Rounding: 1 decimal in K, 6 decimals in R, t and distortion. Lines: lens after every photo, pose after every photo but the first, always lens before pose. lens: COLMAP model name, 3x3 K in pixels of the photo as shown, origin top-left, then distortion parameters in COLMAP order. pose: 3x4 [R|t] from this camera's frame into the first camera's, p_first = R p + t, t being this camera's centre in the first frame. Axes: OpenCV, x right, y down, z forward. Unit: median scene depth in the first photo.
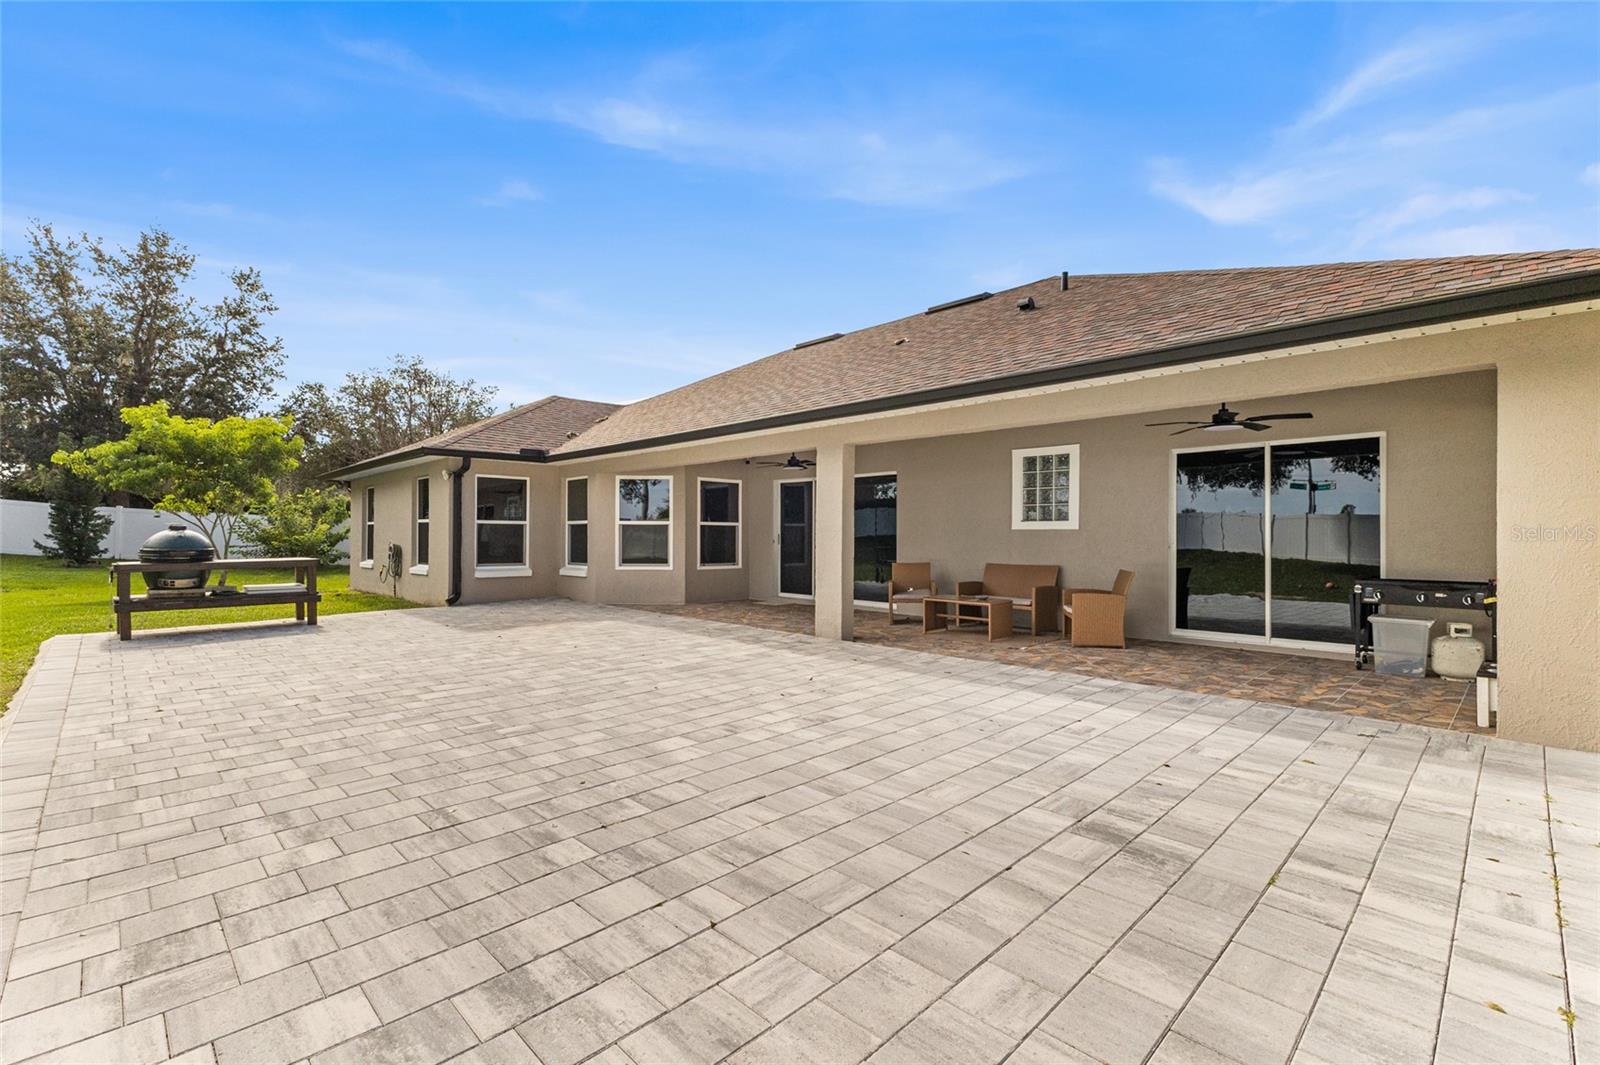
lens RADIAL K [[710.0, 0, 803.6], [0, 710.0, 524.0], [0, 0, 1]] dist [0.013183, -0.001485]
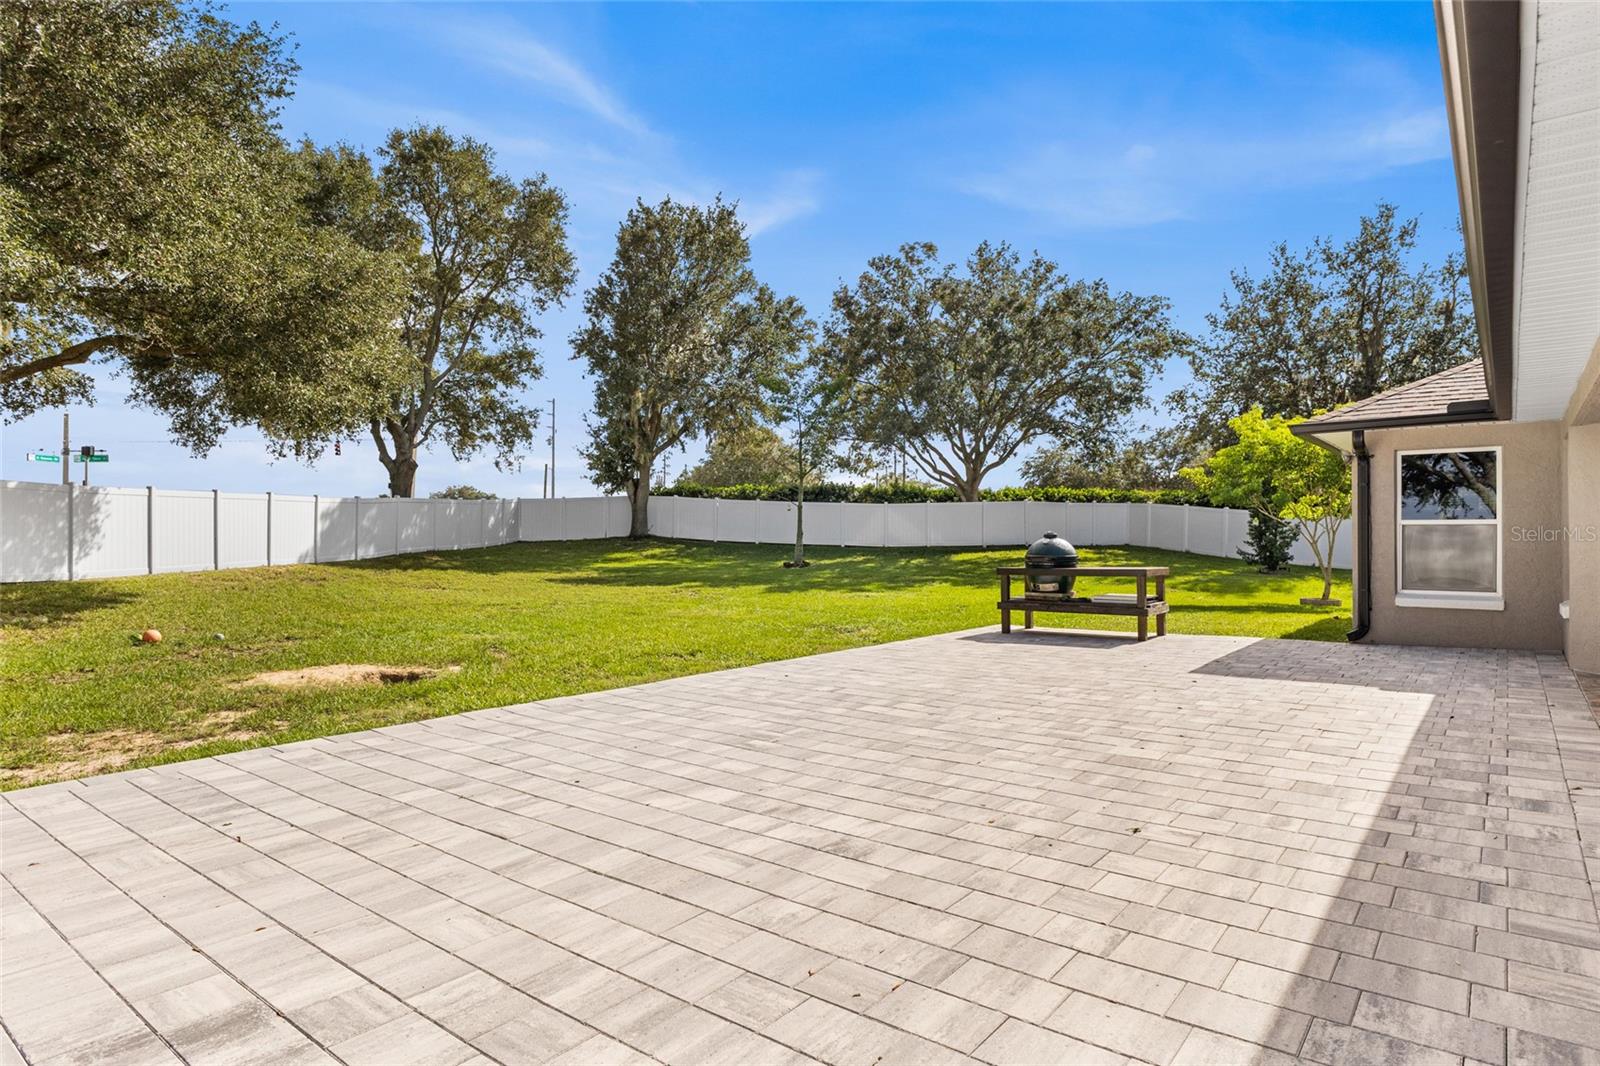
lens RADIAL K [[881.7, 0, 796.5], [0, 881.7, 535.3], [0, 0, 1]] dist [-0.006268, 0.002015]
pose [[0.115693, -0.008363, -0.993250, 0.392149], [0.017410, 0.999828, -0.006390, 0.005694], [0.993132, -0.016553, 0.115819, 0.447391]]
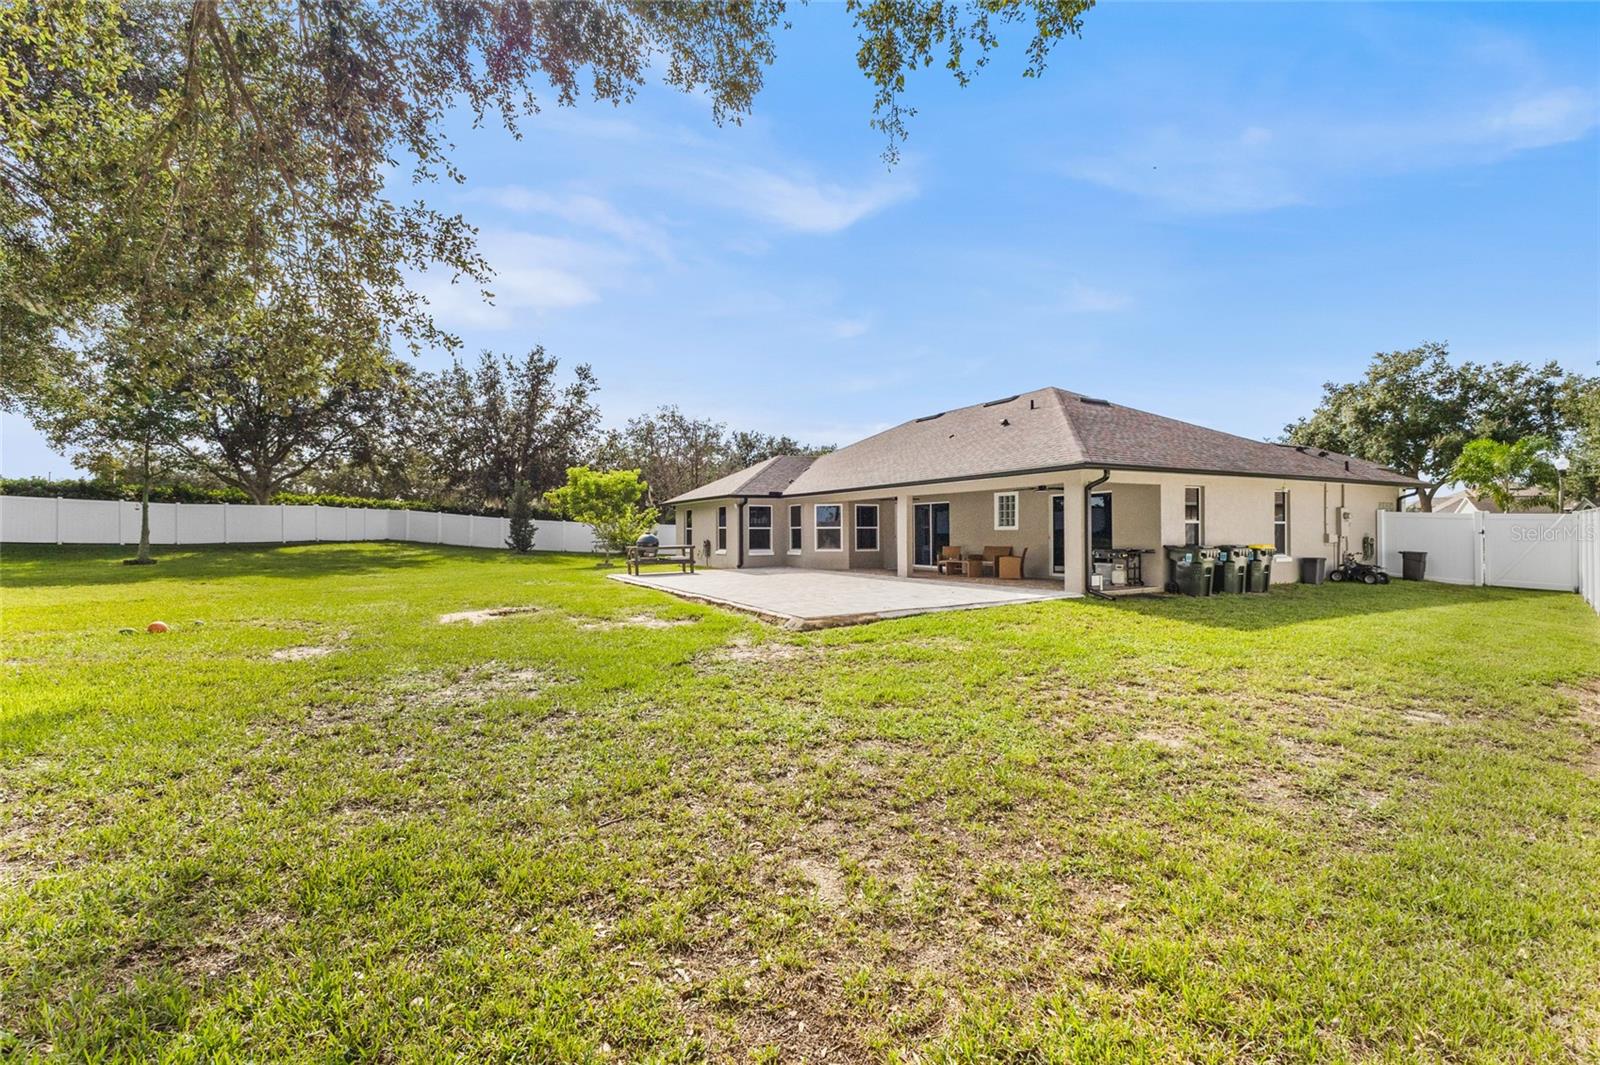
lens RADIAL K [[710.0, 0, 809.1], [0, 710.0, 532.1], [0, 0, 1]] dist [0.013183, -0.001485]
pose [[0.965212, -0.010383, -0.261261, 0.323645], [0.014830, 0.999777, 0.015058, -0.026846], [0.261047, -0.018408, 0.965151, -1.246993]]
